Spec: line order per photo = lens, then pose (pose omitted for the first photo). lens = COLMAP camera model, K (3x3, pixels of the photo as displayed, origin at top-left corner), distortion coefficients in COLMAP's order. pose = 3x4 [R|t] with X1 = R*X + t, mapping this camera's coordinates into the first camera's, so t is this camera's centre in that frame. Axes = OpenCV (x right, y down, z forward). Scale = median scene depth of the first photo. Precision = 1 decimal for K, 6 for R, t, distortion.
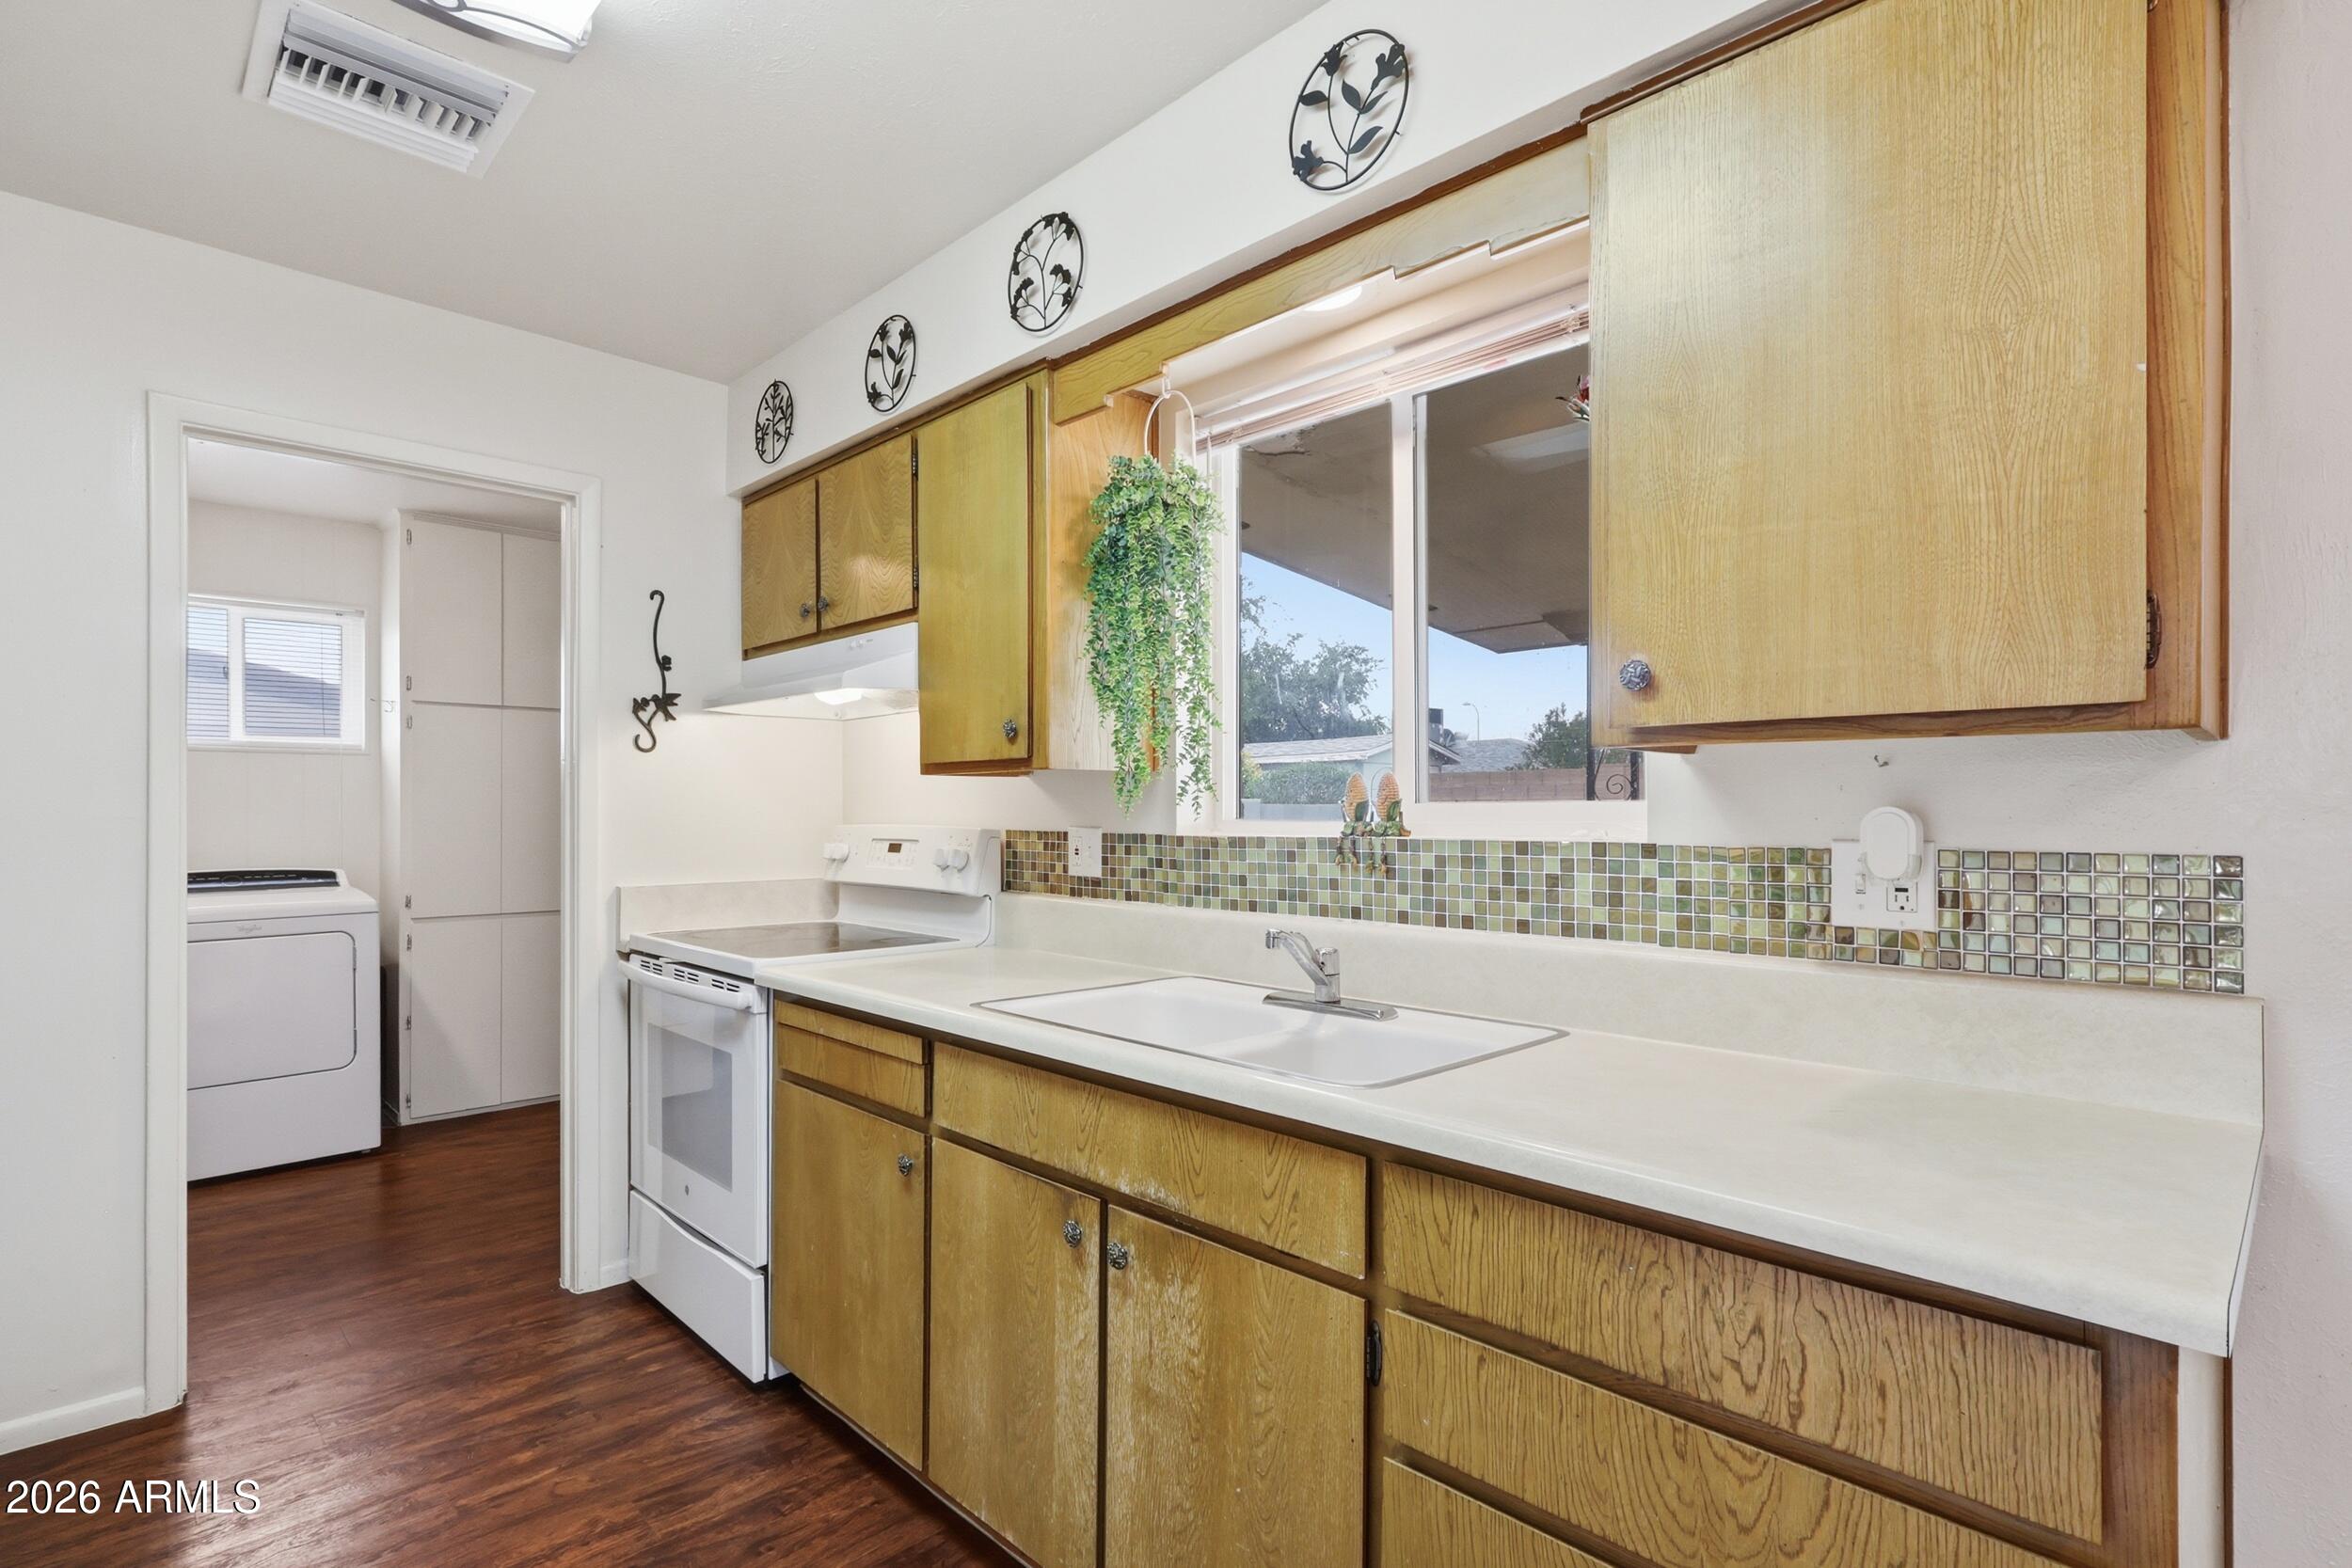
lens RADIAL K [[1119.7, 0, 1144.4], [0, 1119.7, 810.2], [0, 0, 1]] dist [-0.001810, 0.000768]
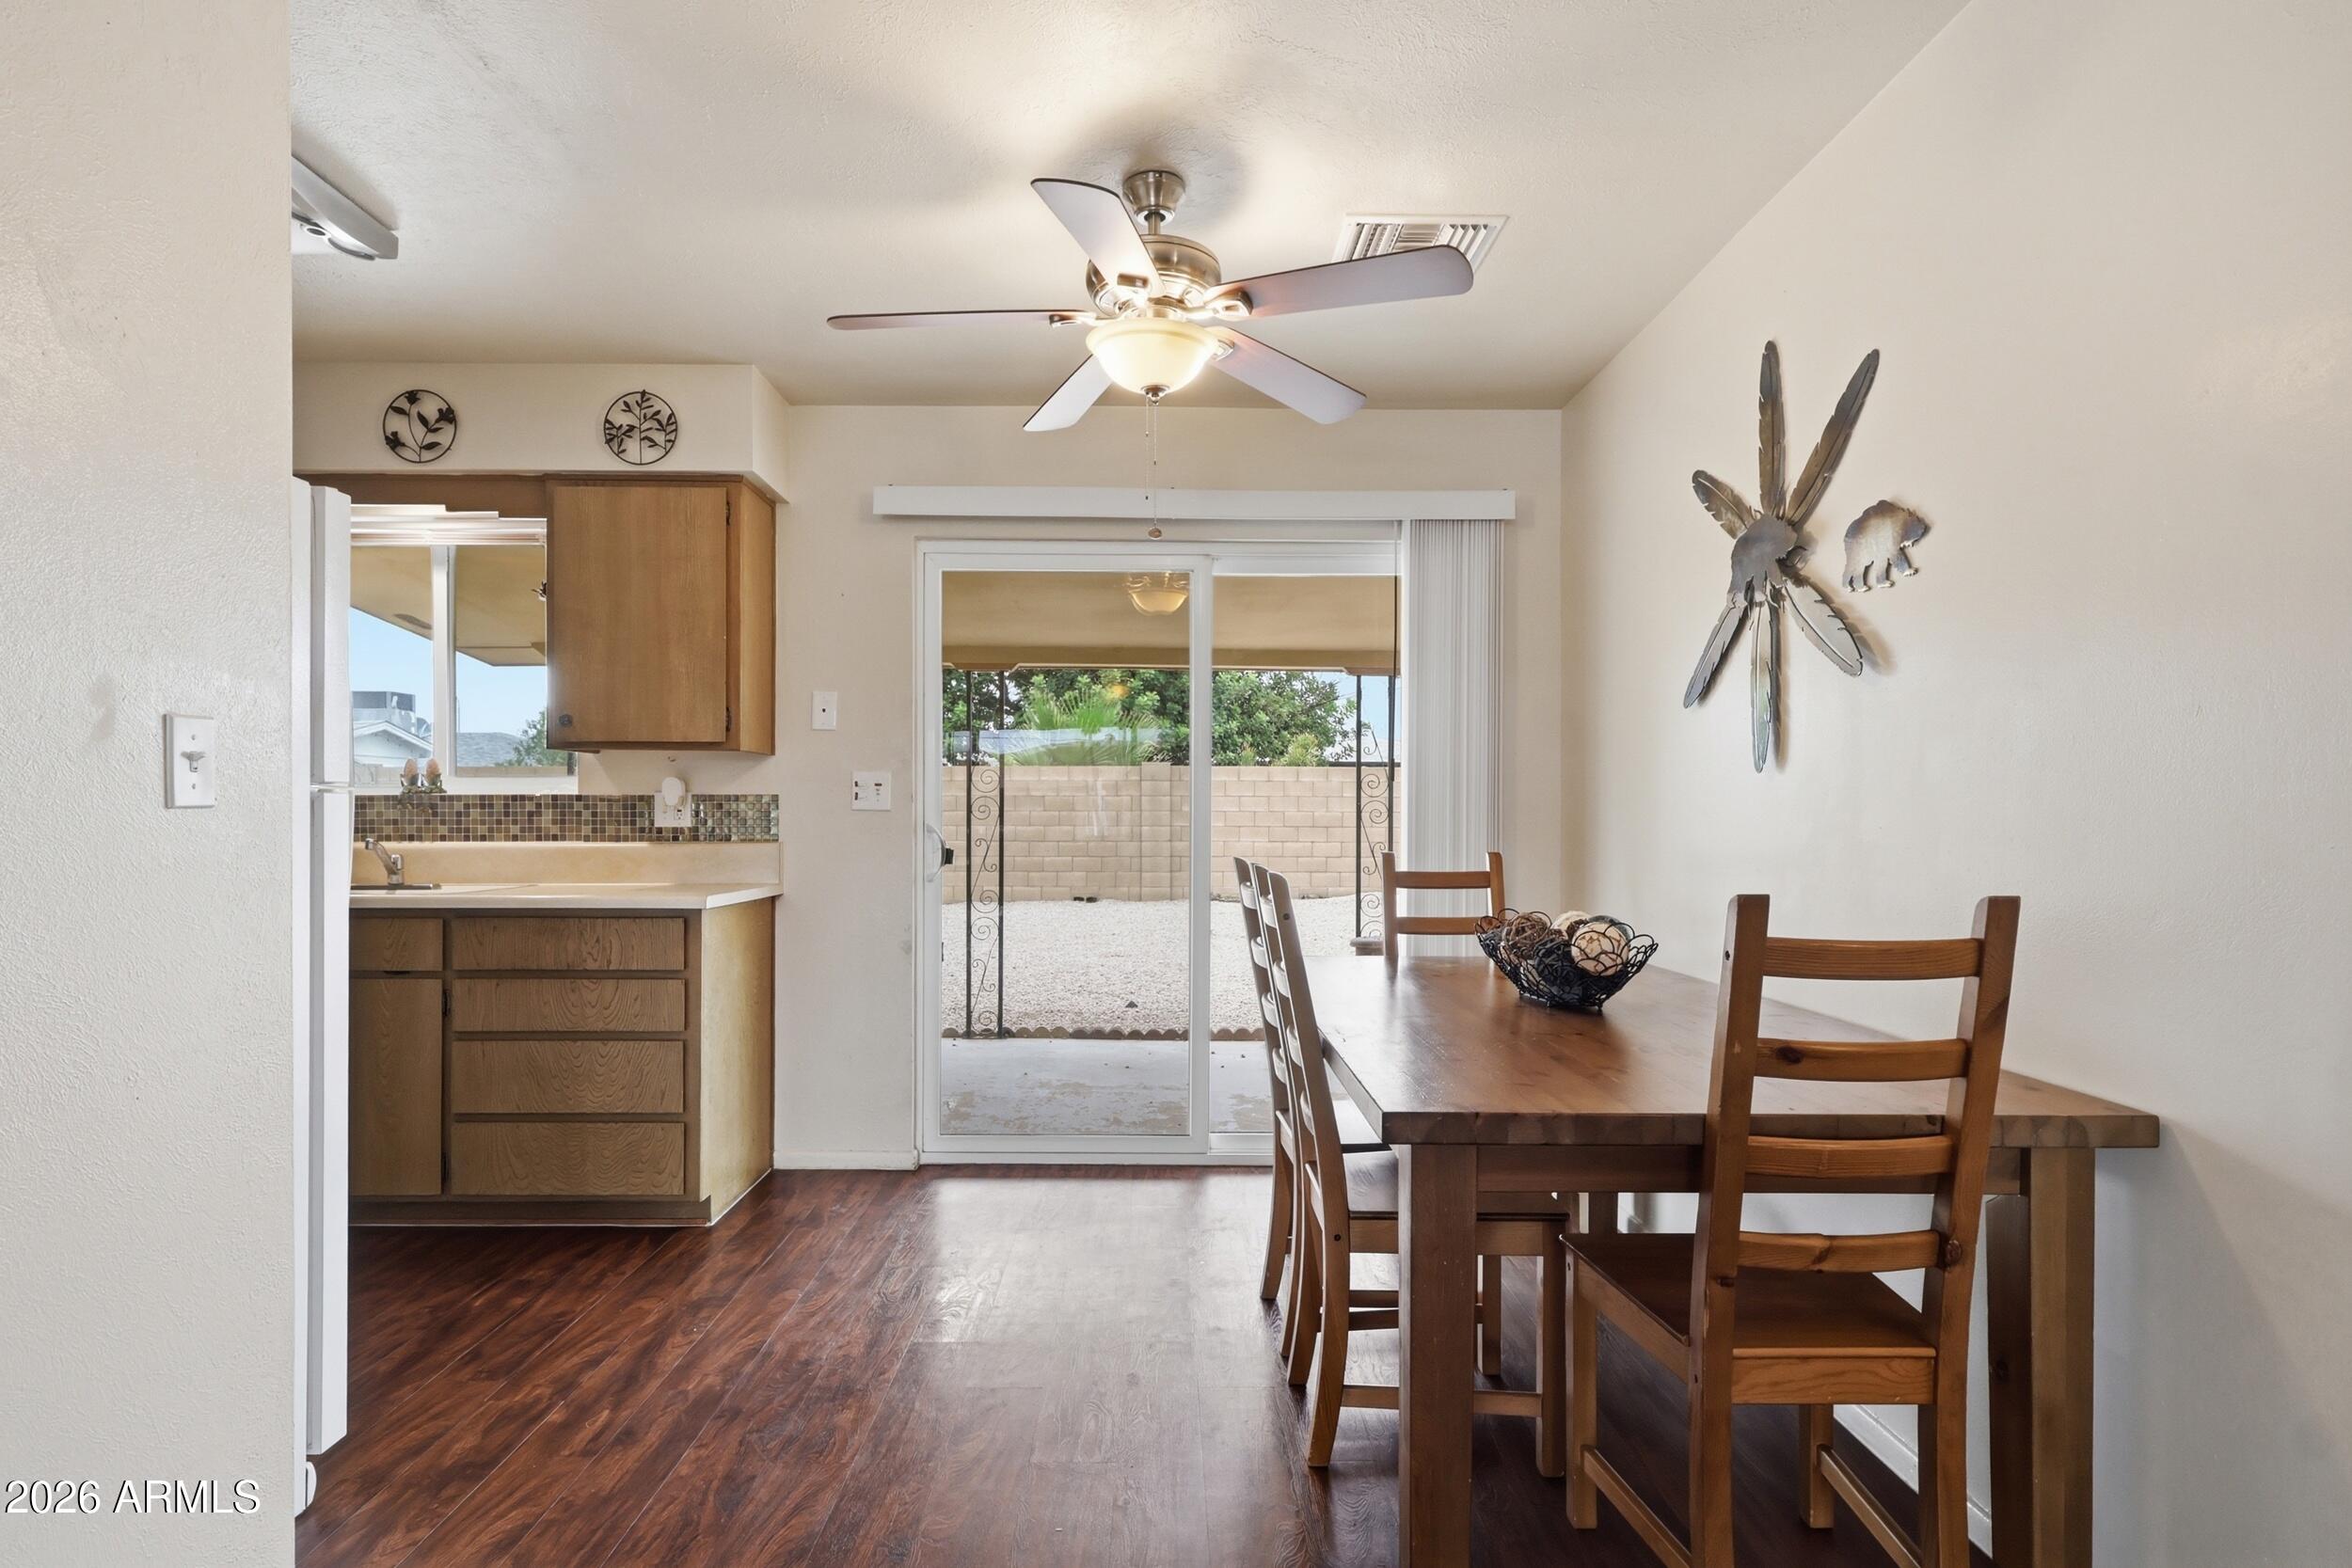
lens RADIAL K [[1119.7, 0, 1144.4], [0, 1119.7, 810.2], [0, 0, 1]] dist [-0.001810, 0.000768]
pose [[0.668053, 0.000870, 0.744113, -0.417305], [-0.000451, 1.000000, -0.000764, 0.059901], [-0.744113, 0.000175, 0.668054, -1.228044]]
